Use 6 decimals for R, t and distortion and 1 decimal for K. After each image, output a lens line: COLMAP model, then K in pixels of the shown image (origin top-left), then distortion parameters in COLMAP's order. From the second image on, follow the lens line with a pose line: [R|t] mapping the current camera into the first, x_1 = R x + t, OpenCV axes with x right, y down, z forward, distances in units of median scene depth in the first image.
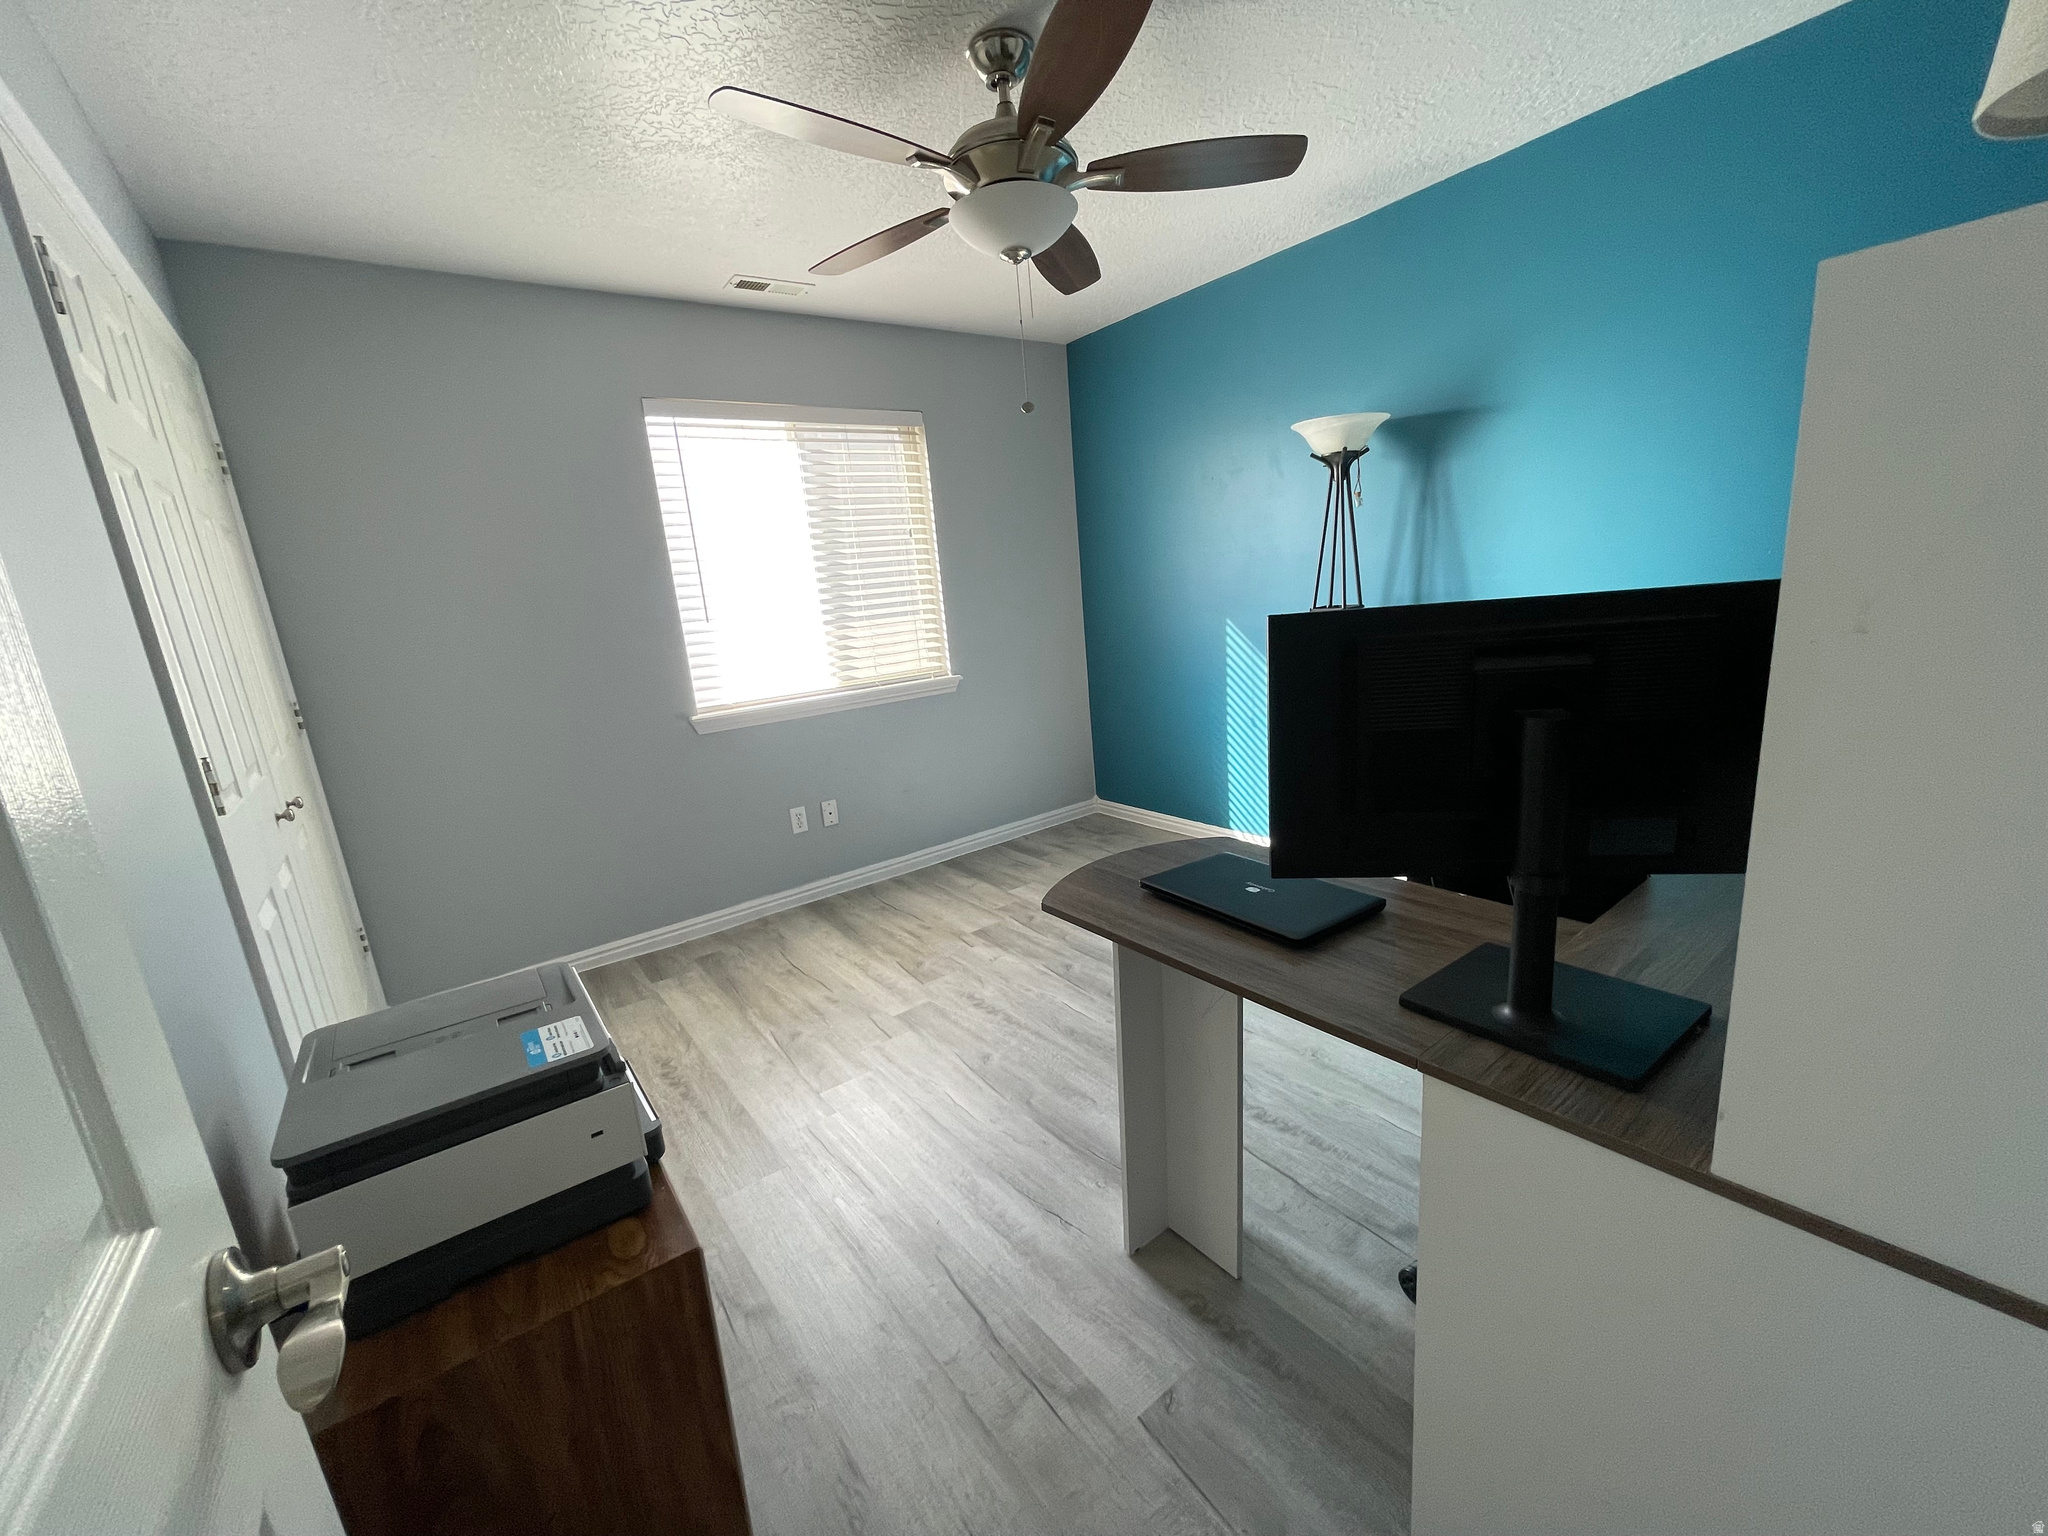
lens RADIAL K [[823.6, 0, 1020.1], [0, 823.6, 773.6], [0, 0, 1]] dist [-0.008446, -0.000025]
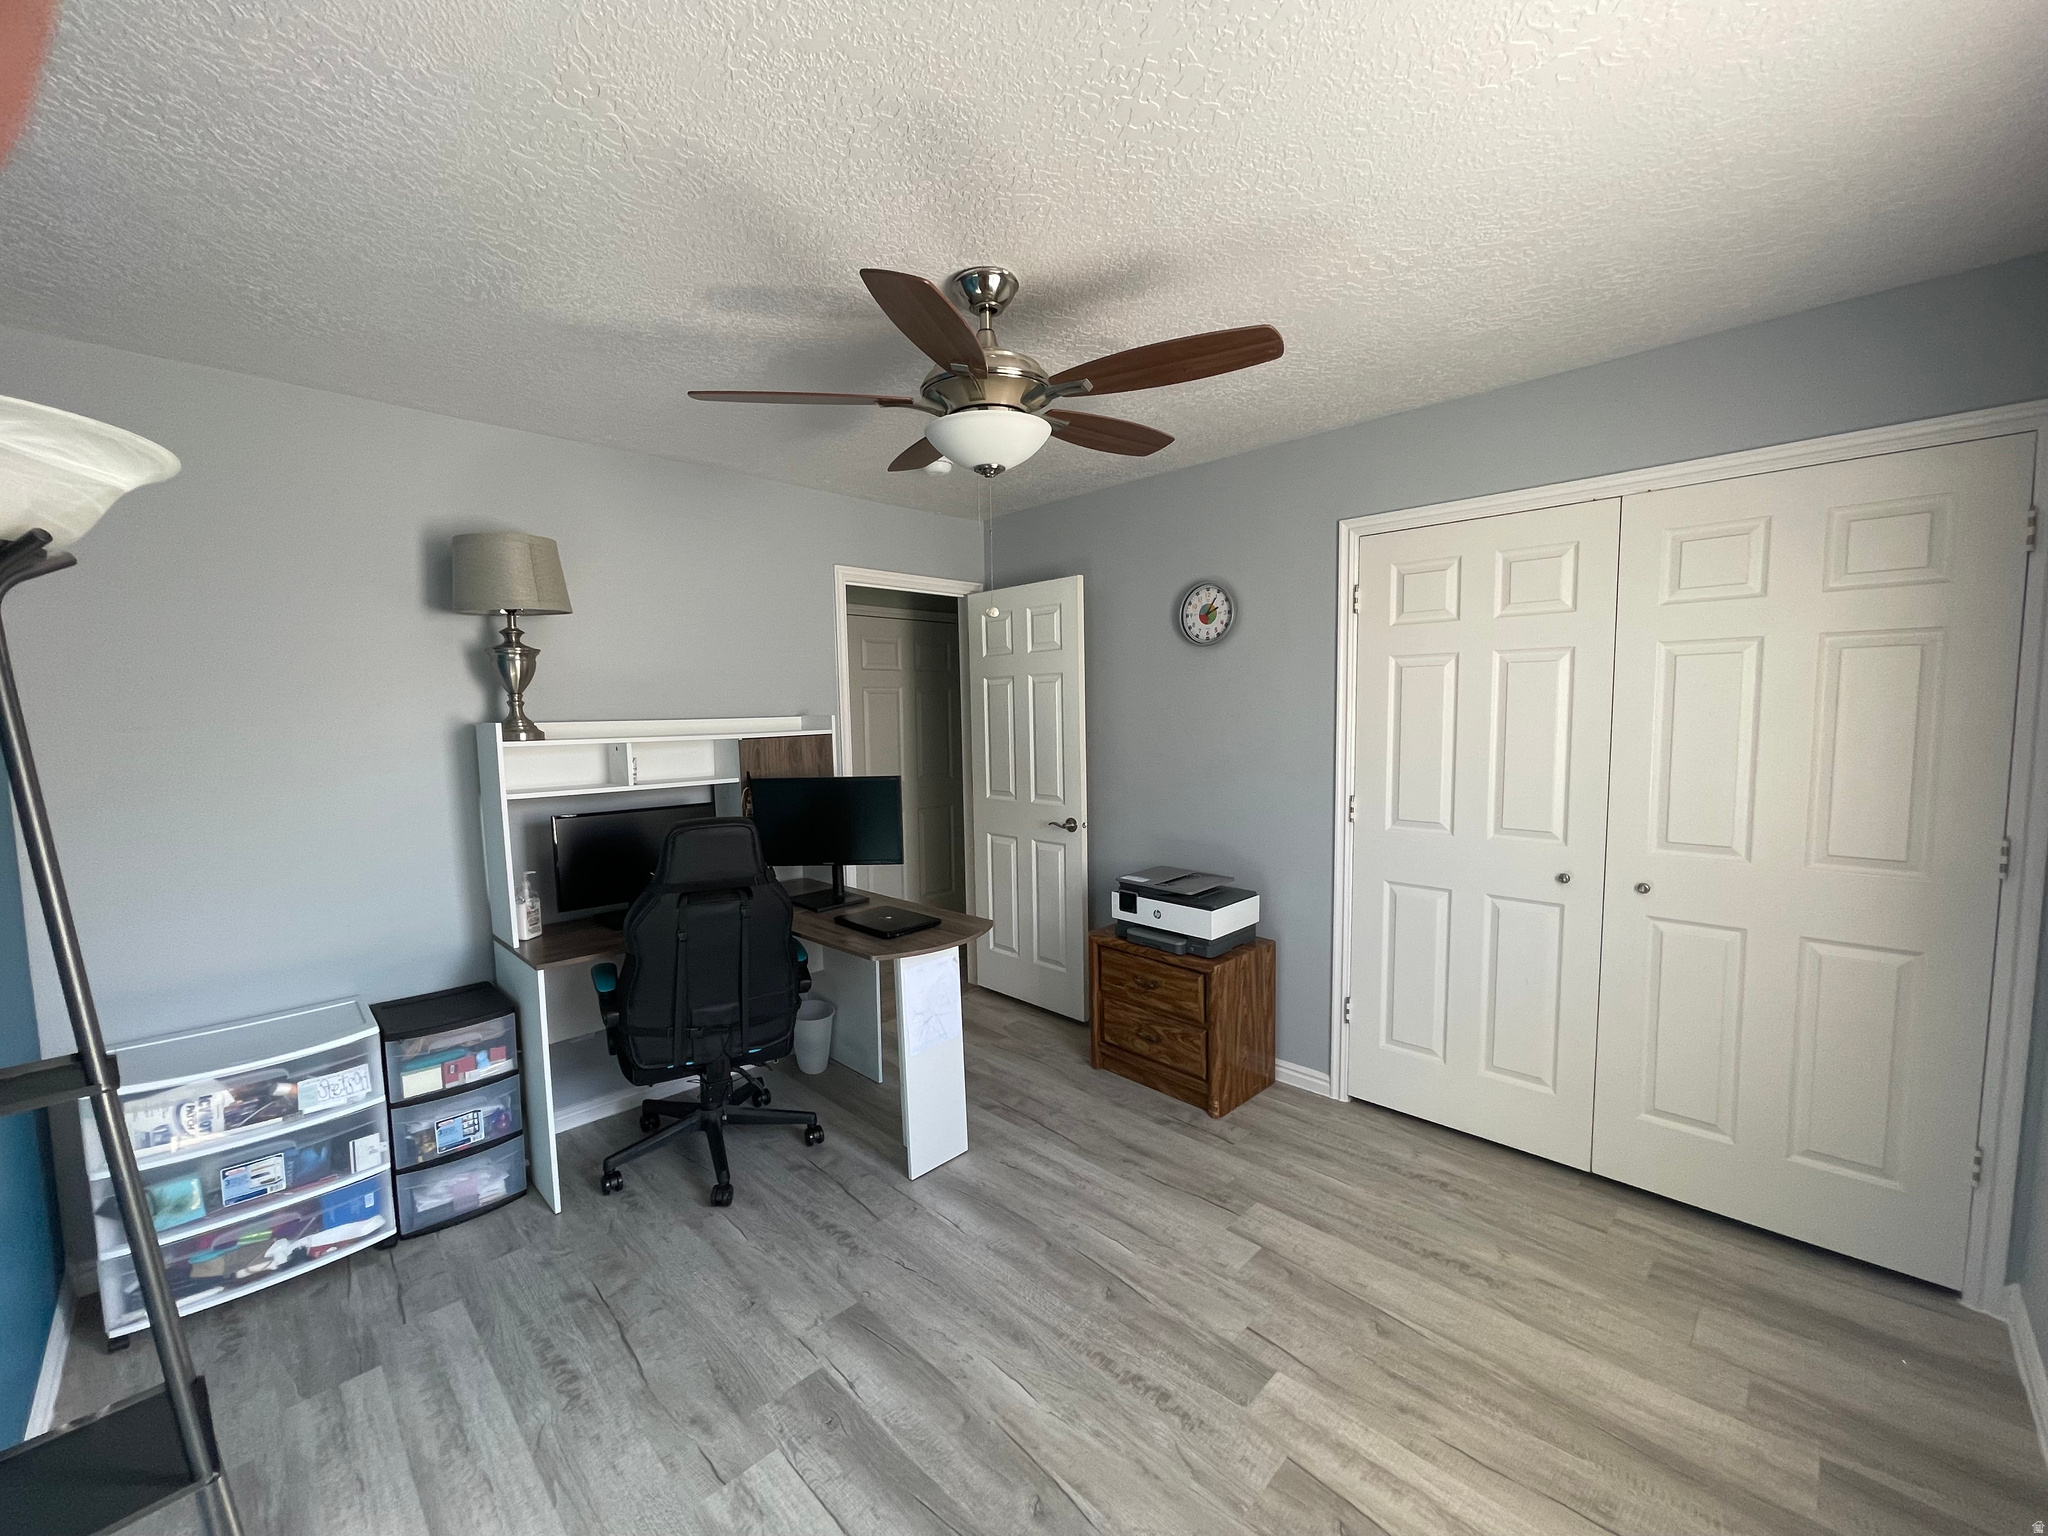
lens RADIAL K [[823.6, 0, 1029.5], [0, 823.6, 776.0], [0, 0, 1]] dist [-0.008446, -0.000025]
pose [[-0.983130, 0.117282, -0.140355, 0.088523], [0.068454, 0.947523, 0.312272, -0.404625], [0.169614, 0.297396, -0.939567, 1.430919]]
